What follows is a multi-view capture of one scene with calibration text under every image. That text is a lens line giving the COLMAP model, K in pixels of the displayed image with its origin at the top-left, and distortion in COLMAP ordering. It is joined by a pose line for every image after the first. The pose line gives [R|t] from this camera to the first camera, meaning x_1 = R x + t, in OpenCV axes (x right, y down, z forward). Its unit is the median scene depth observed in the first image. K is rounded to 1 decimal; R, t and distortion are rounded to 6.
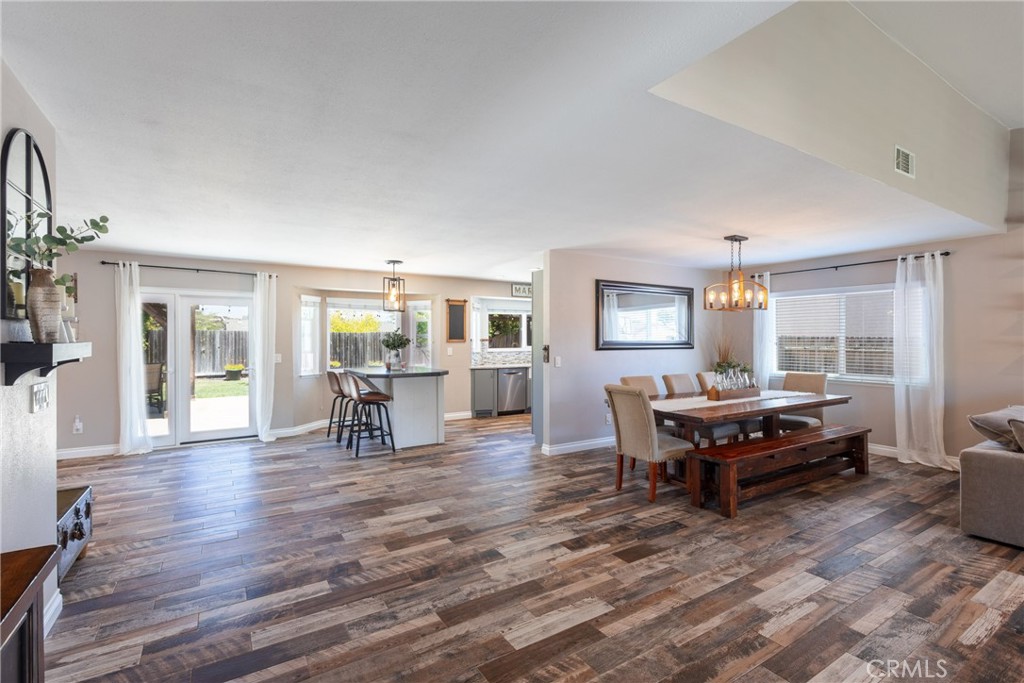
lens RADIAL K [[469.6, 0, 505.7], [0, 469.6, 340.4], [0, 0, 1]] dist [0.013673, -0.006341]
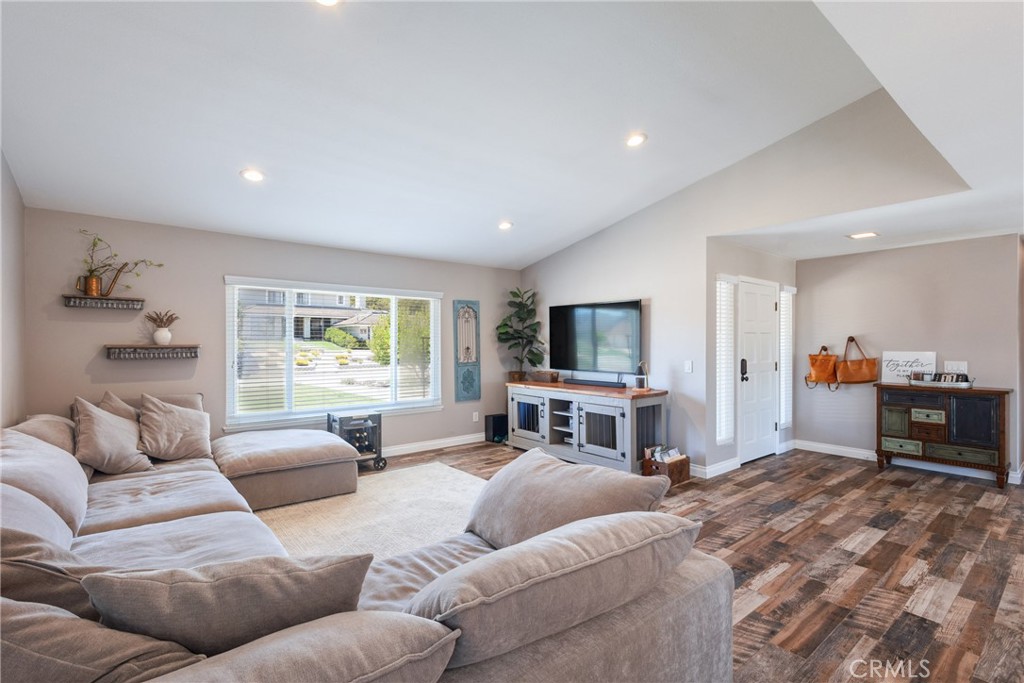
lens RADIAL K [[469.6, 0, 507.3], [0, 469.6, 340.3], [0, 0, 1]] dist [0.013673, -0.006341]
pose [[-0.992799, -0.001191, -0.119788, 1.534852], [-0.000609, 0.999988, -0.004896, -0.000554], [0.119793, -0.004787, -0.992787, 1.791571]]
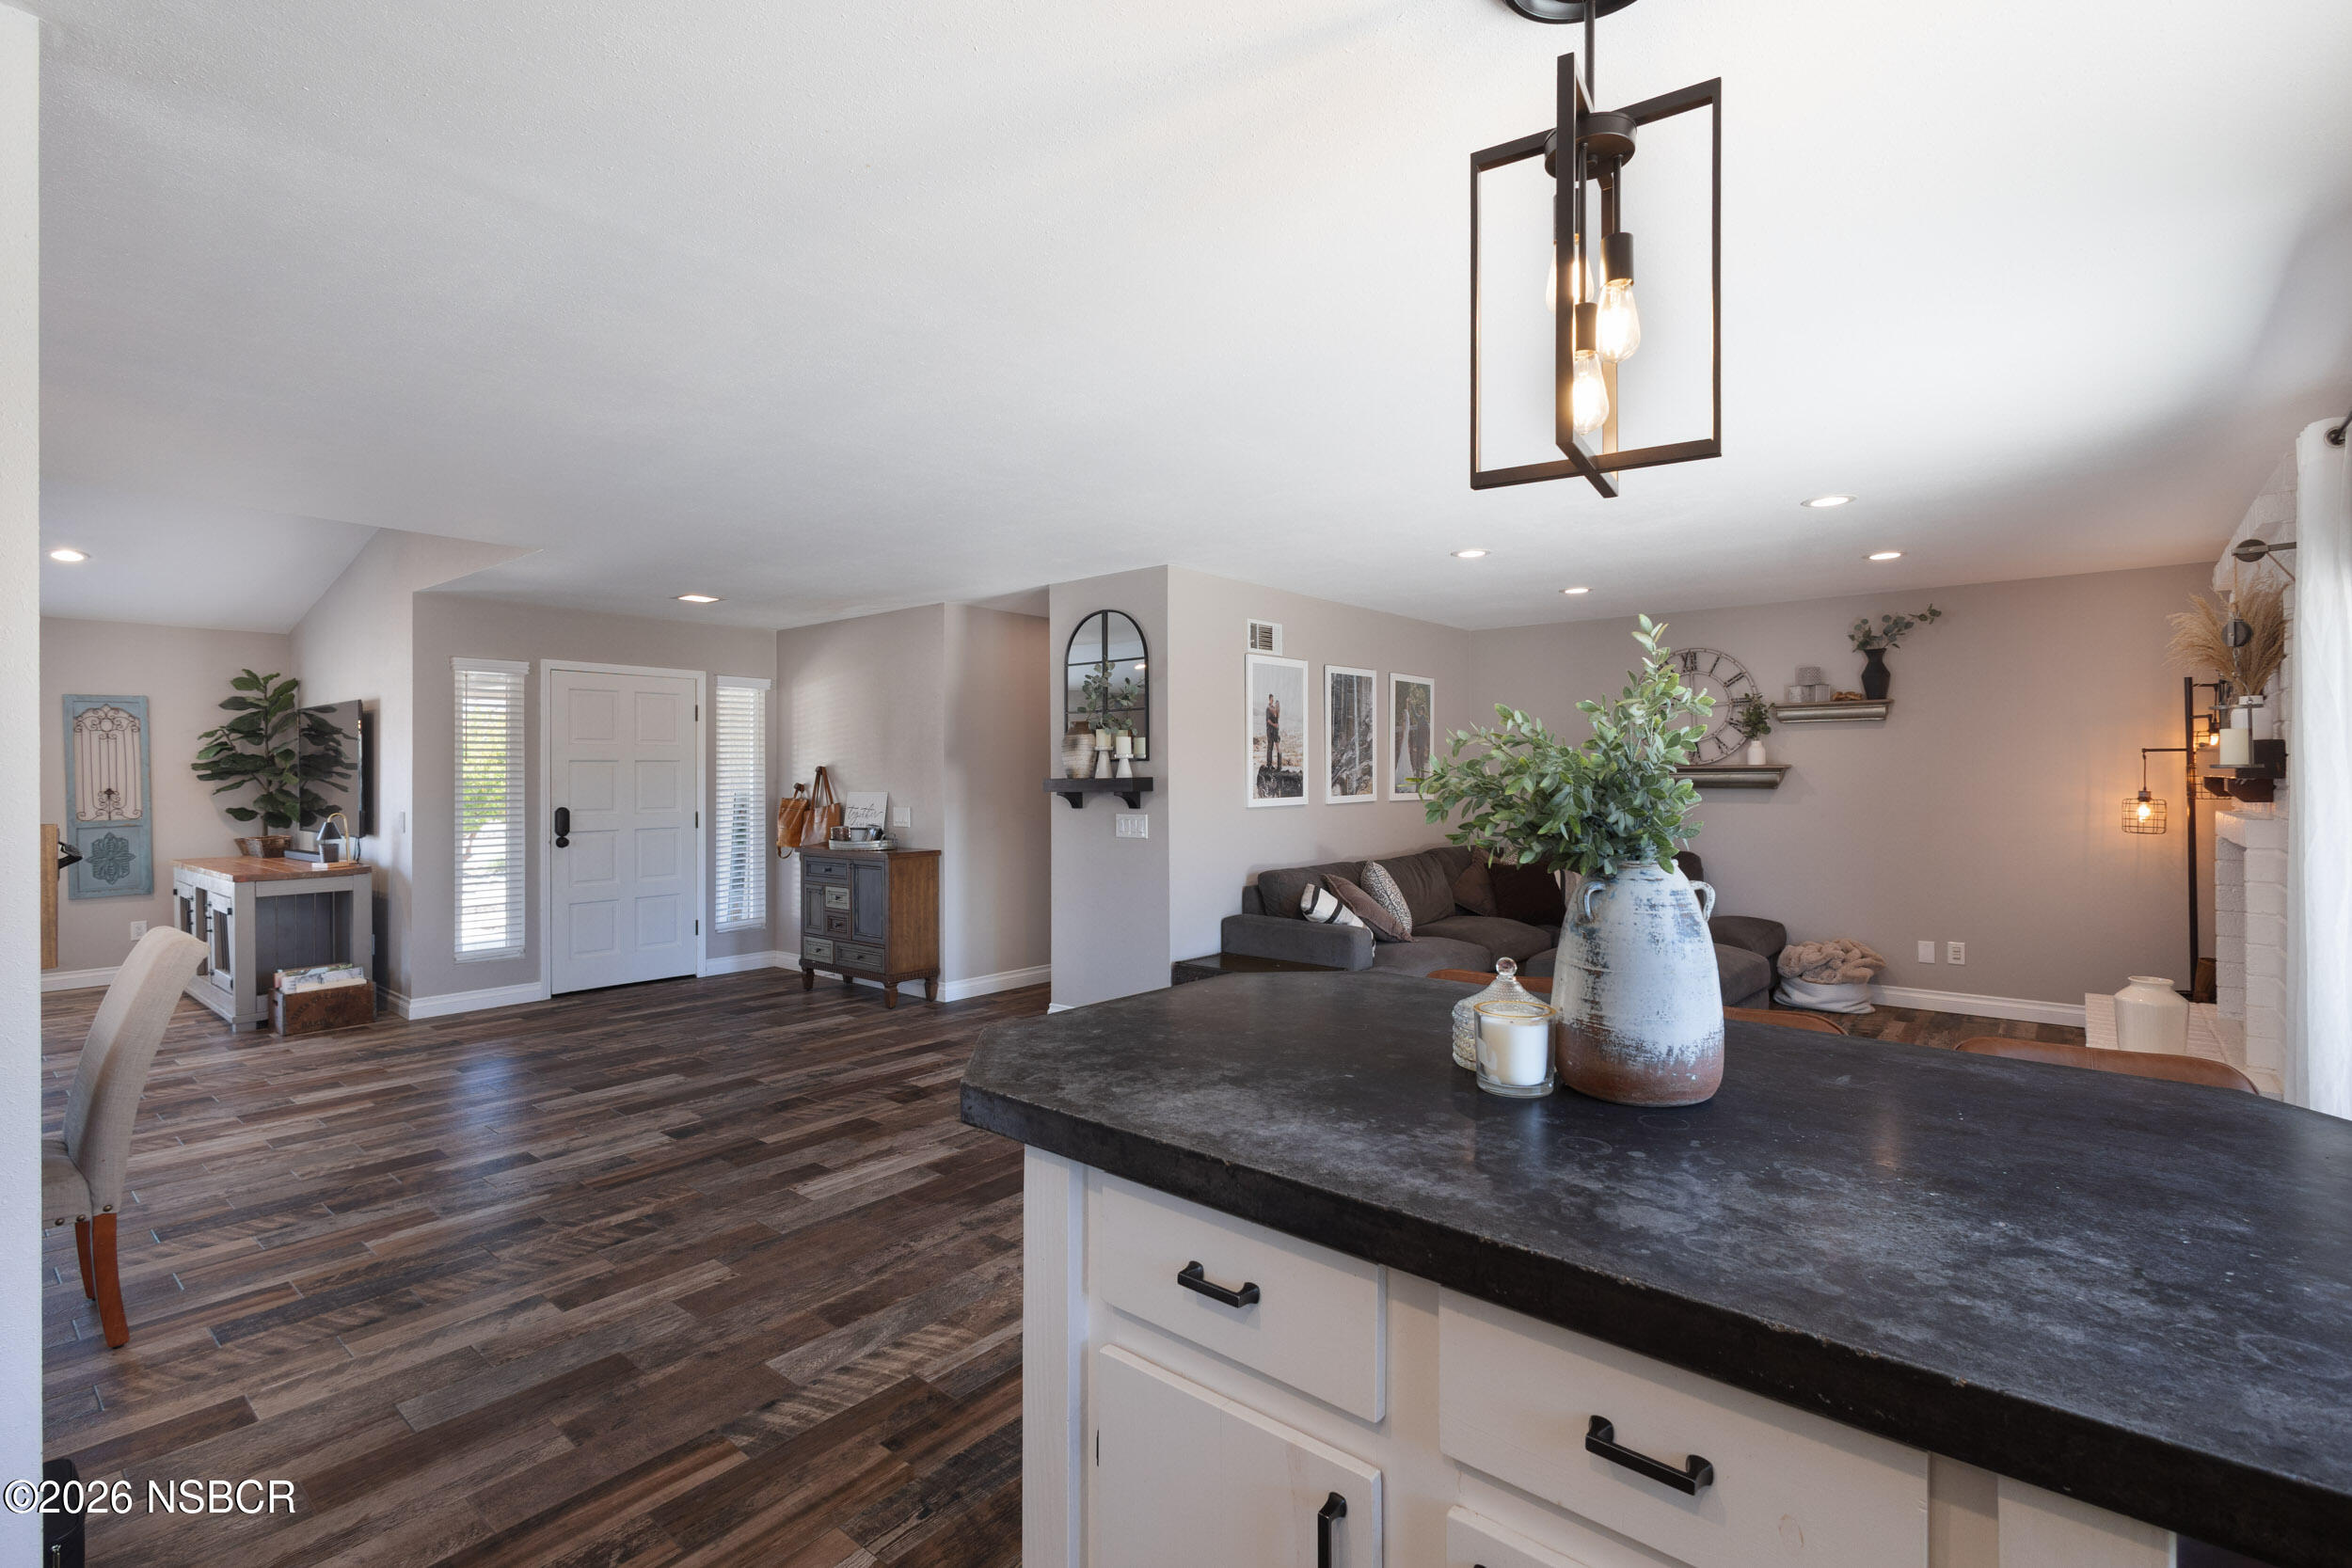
lens RADIAL K [[1078.6, 0, 1152.1], [0, 1078.6, 776.1], [0, 0, 1]] dist [0.013673, -0.006341]
pose [[-0.953931, 0.002906, -0.300013, -0.207539], [0.003673, 0.999991, -0.001994, 0.003785], [0.300004, -0.003004, -0.953933, 2.780719]]
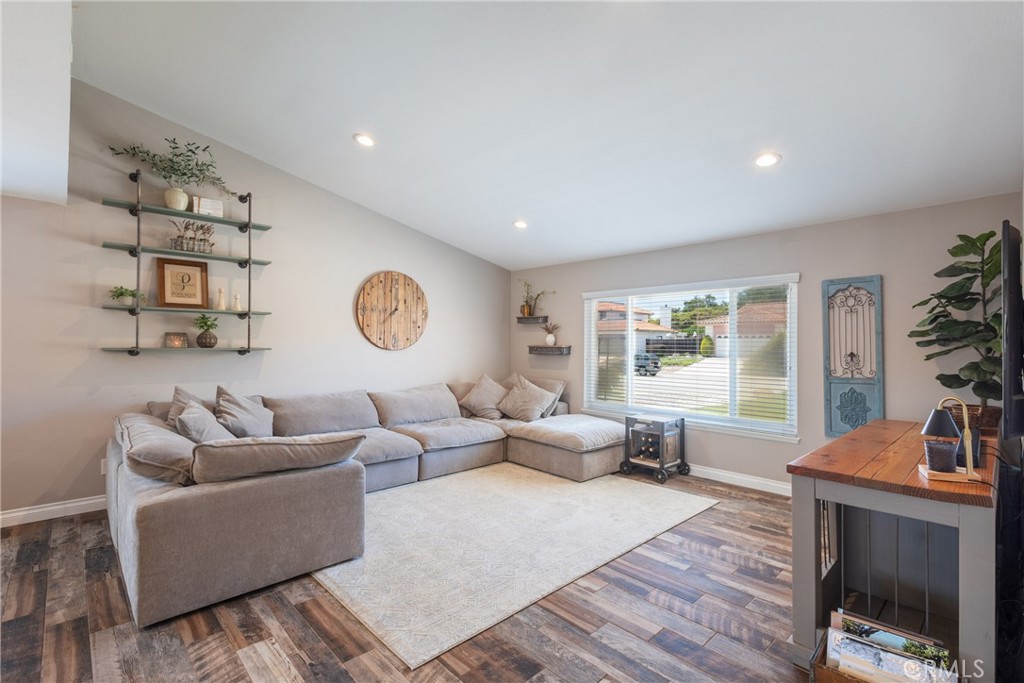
lens RADIAL K [[469.6, 0, 517.0], [0, 469.6, 340.4], [0, 0, 1]] dist [0.013673, -0.006341]
pose [[-0.205271, 0.003864, 0.978698, 0.236191], [-0.004983, 0.999975, -0.004993, -0.004790], [-0.978692, -0.005901, -0.205247, 0.749346]]
